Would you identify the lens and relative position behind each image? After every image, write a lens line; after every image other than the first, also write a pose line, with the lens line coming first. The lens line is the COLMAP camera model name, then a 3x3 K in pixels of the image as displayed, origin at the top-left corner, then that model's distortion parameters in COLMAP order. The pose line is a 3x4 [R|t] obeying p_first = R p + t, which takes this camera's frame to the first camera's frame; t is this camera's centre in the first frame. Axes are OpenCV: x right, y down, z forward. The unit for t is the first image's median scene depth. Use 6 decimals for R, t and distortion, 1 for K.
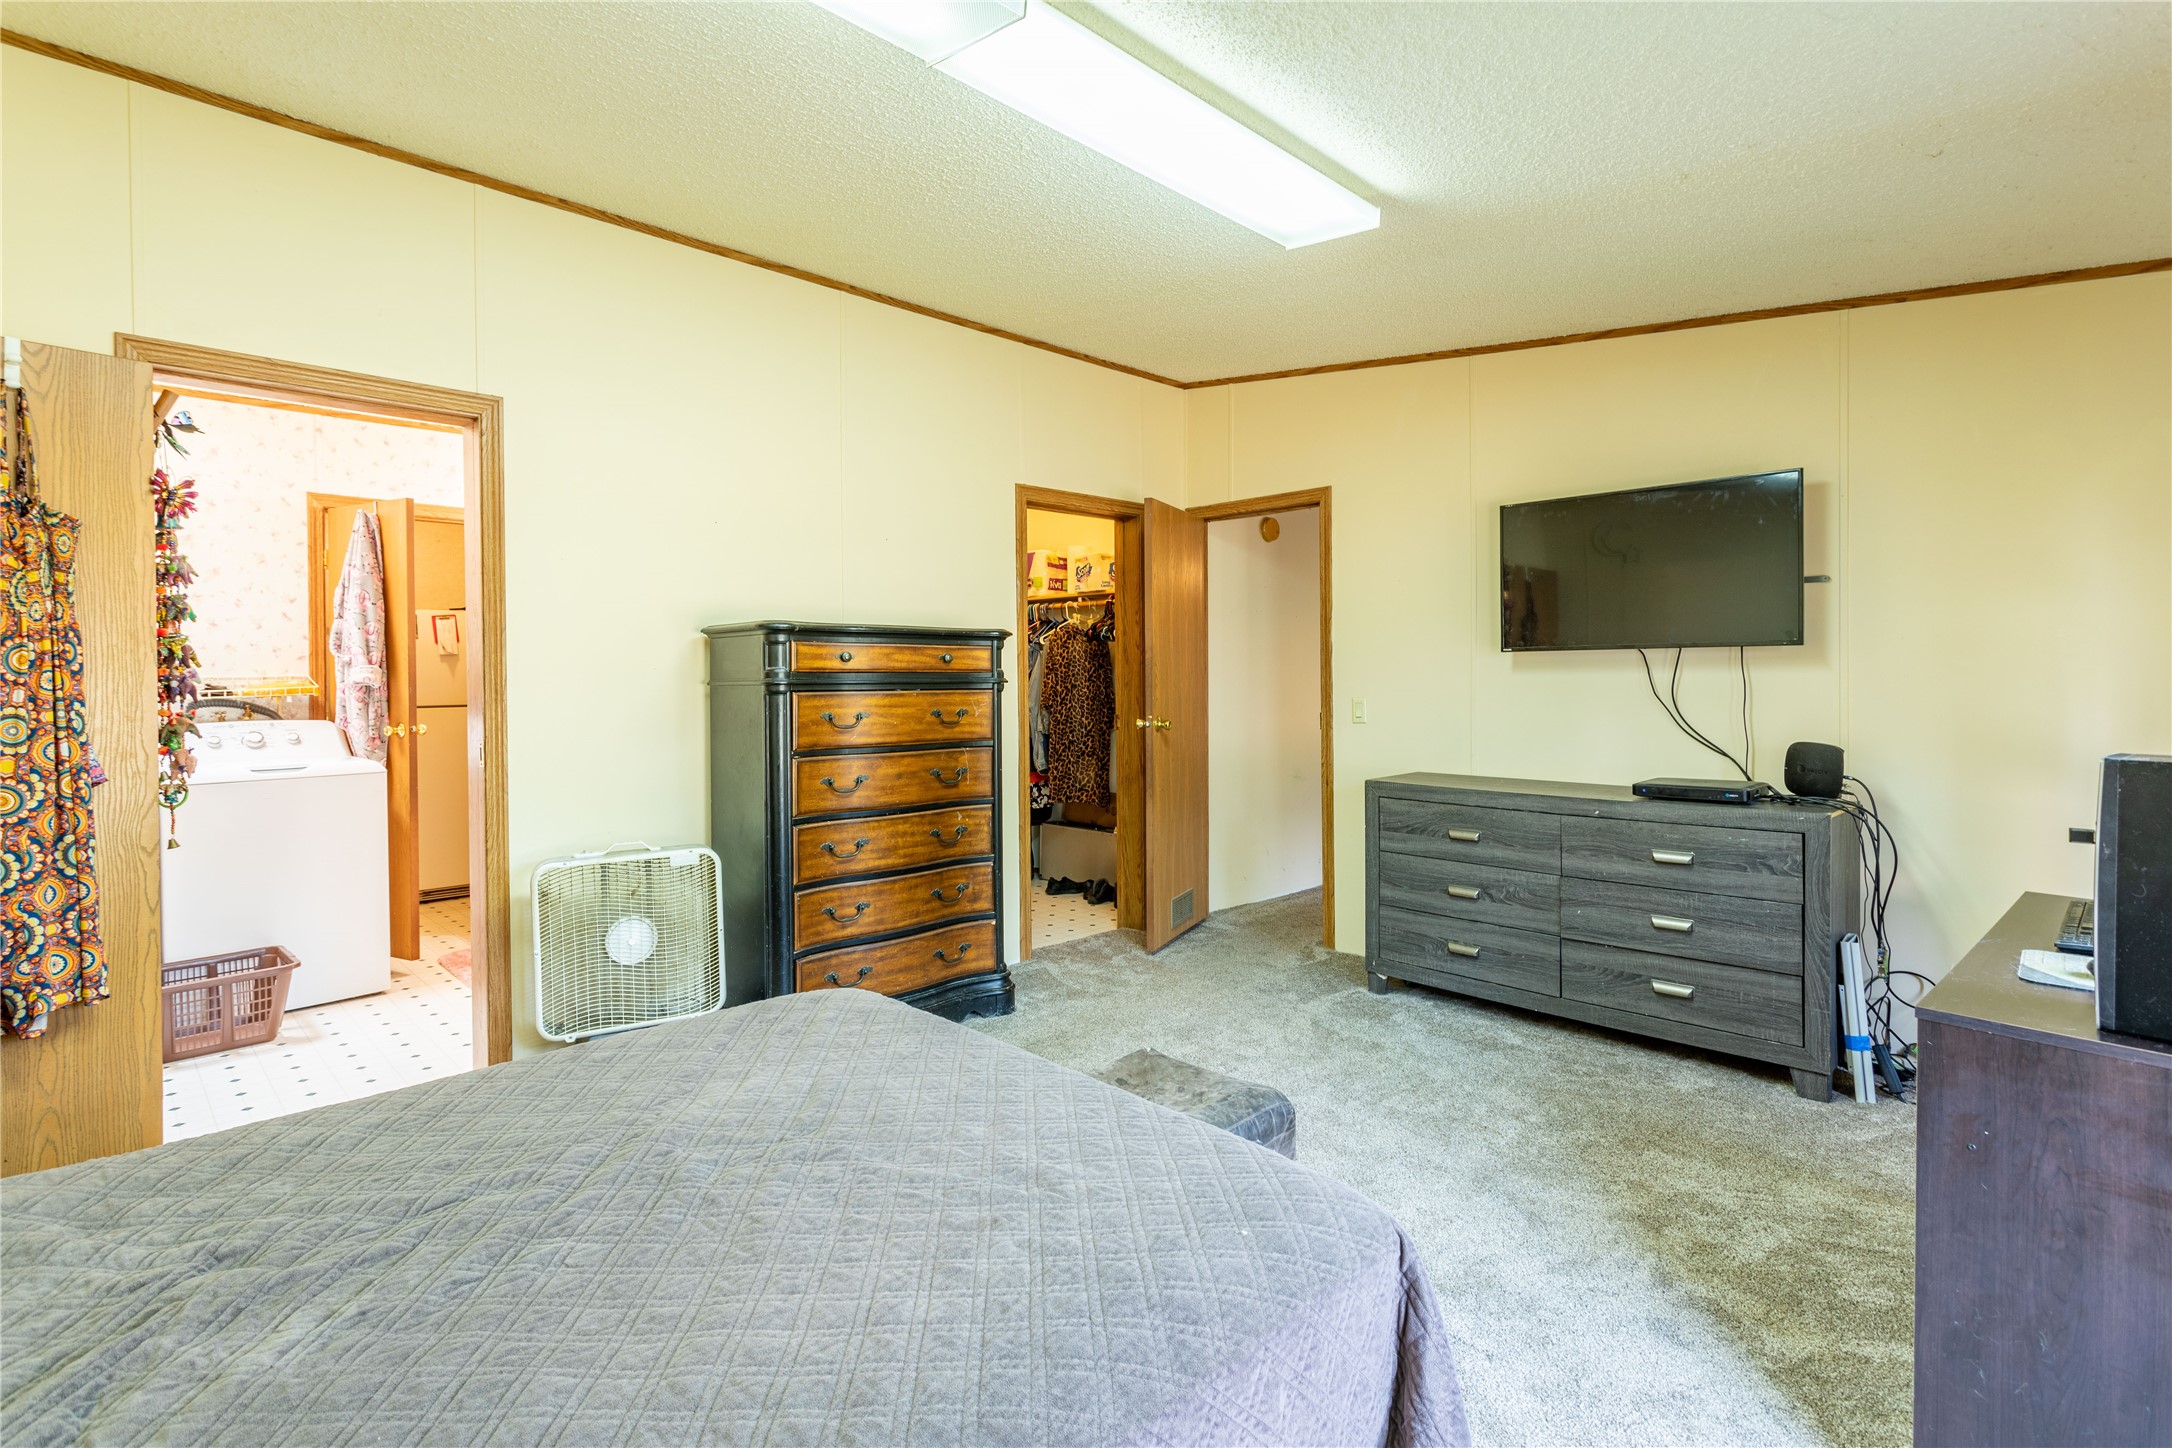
lens RADIAL K [[1052.5, 0, 1077.6], [0, 1052.5, 687.3], [0, 0, 1]] dist [-0.007736, 0.007484]
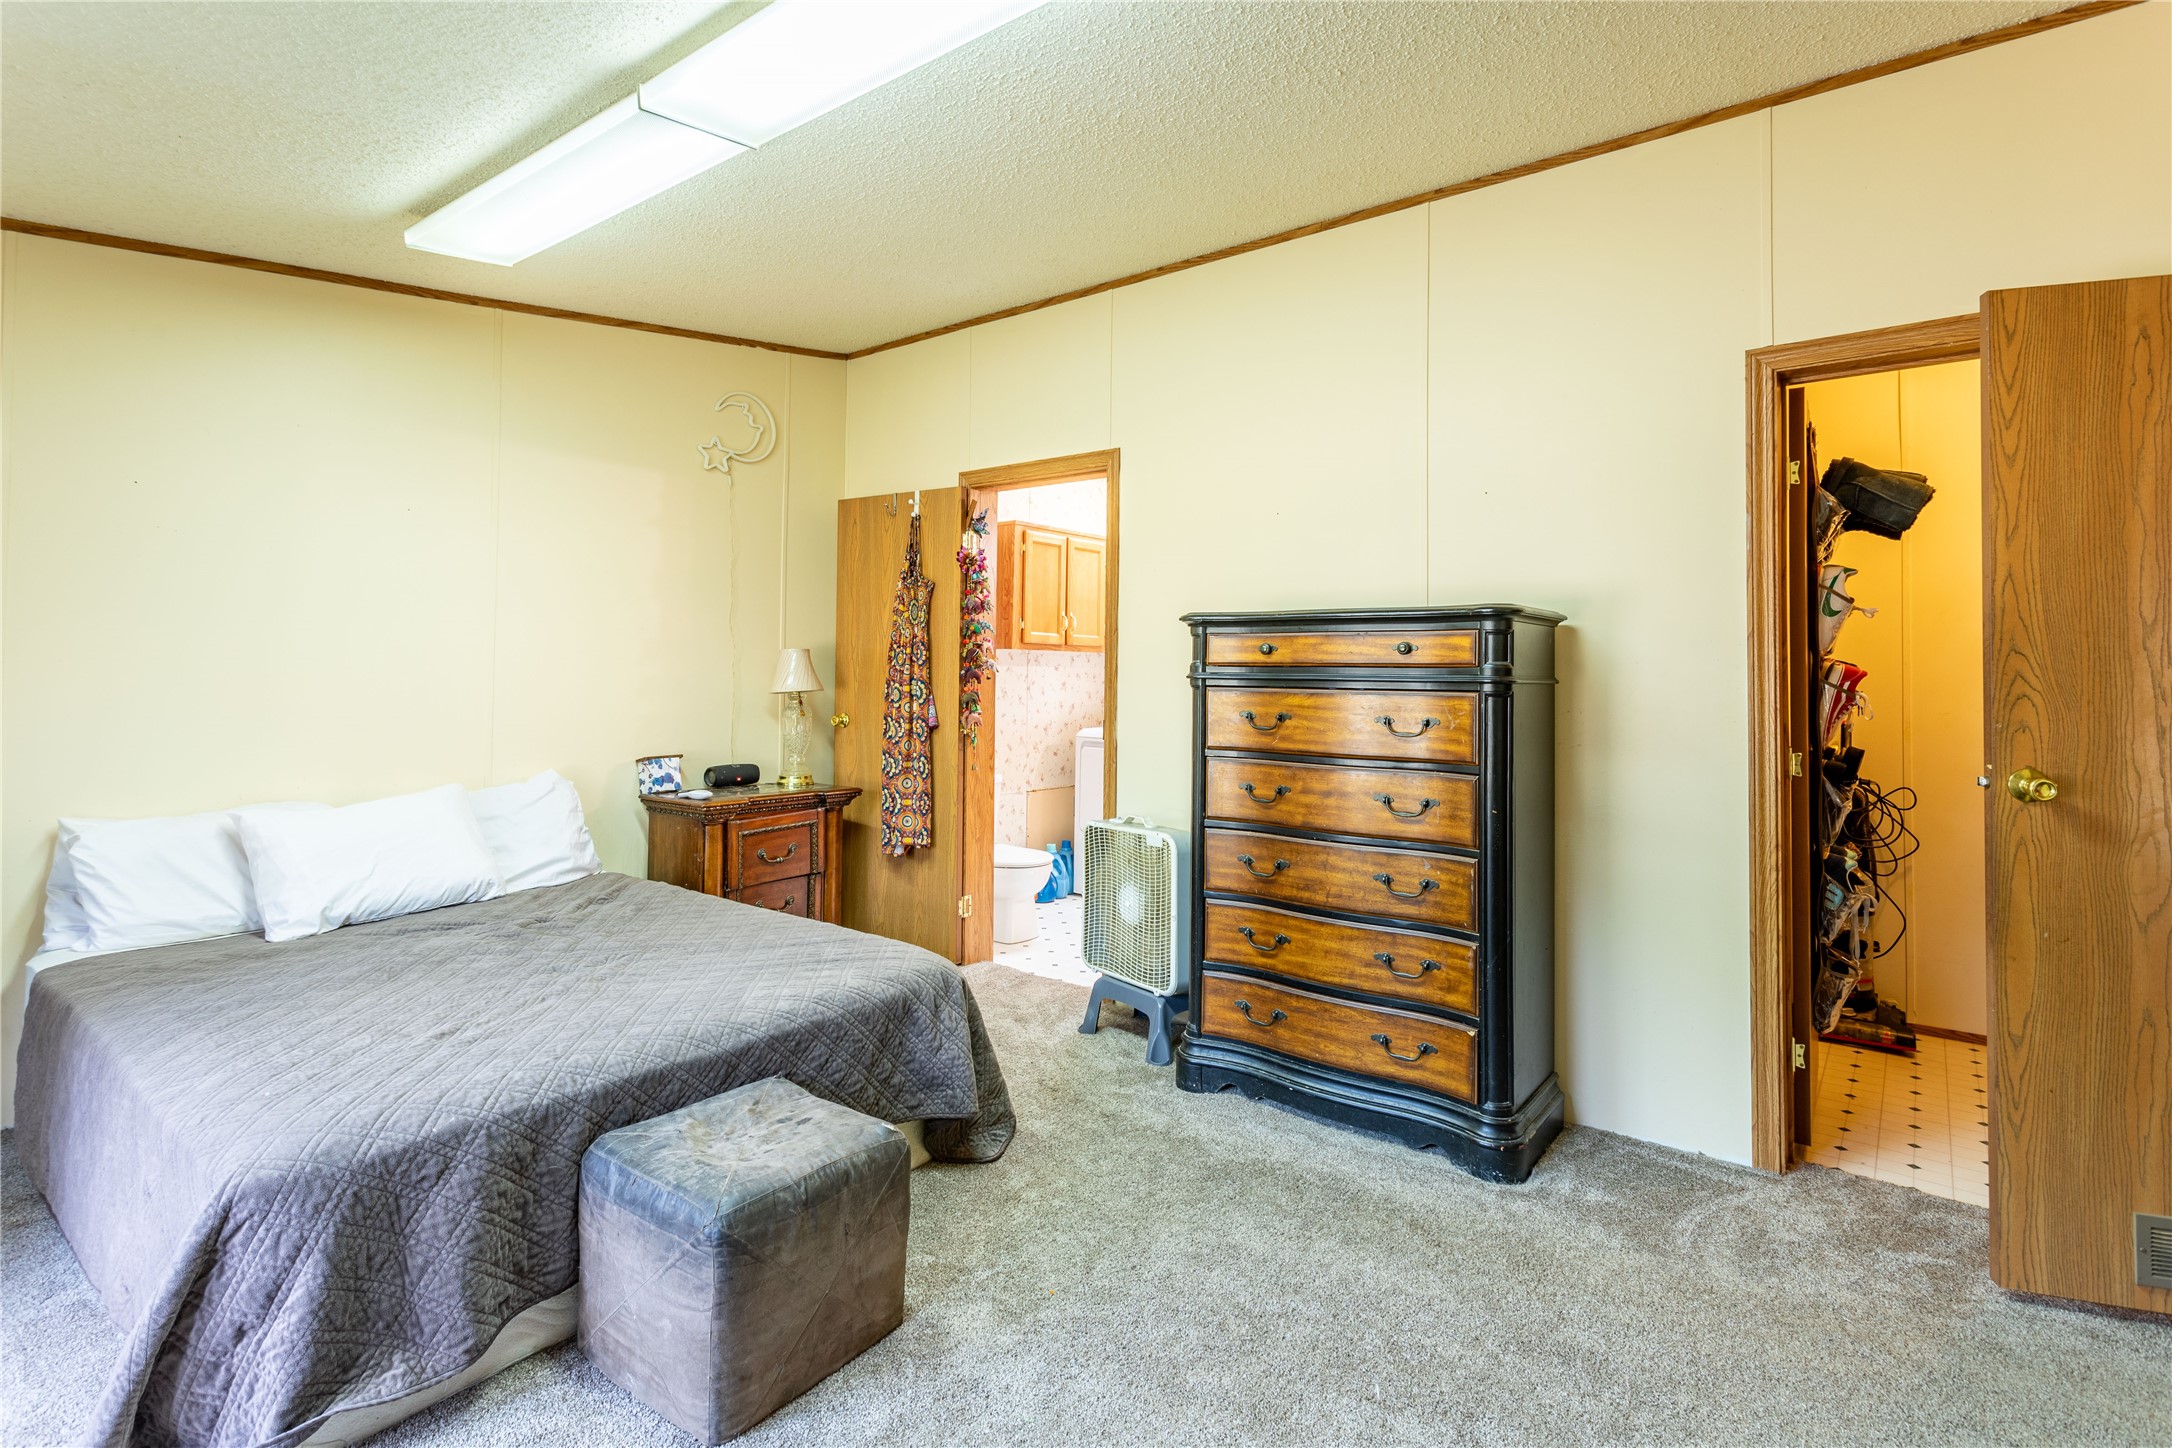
lens RADIAL K [[1060.0, 0, 1074.1], [0, 1060.0, 635.9], [0, 0, 1]] dist [-0.006374, 0.007844]
pose [[0.125139, -0.027988, -0.991744, 0.595607], [-0.016631, 0.999402, -0.030303, -0.009193], [0.992000, 0.020286, 0.124599, 0.673852]]
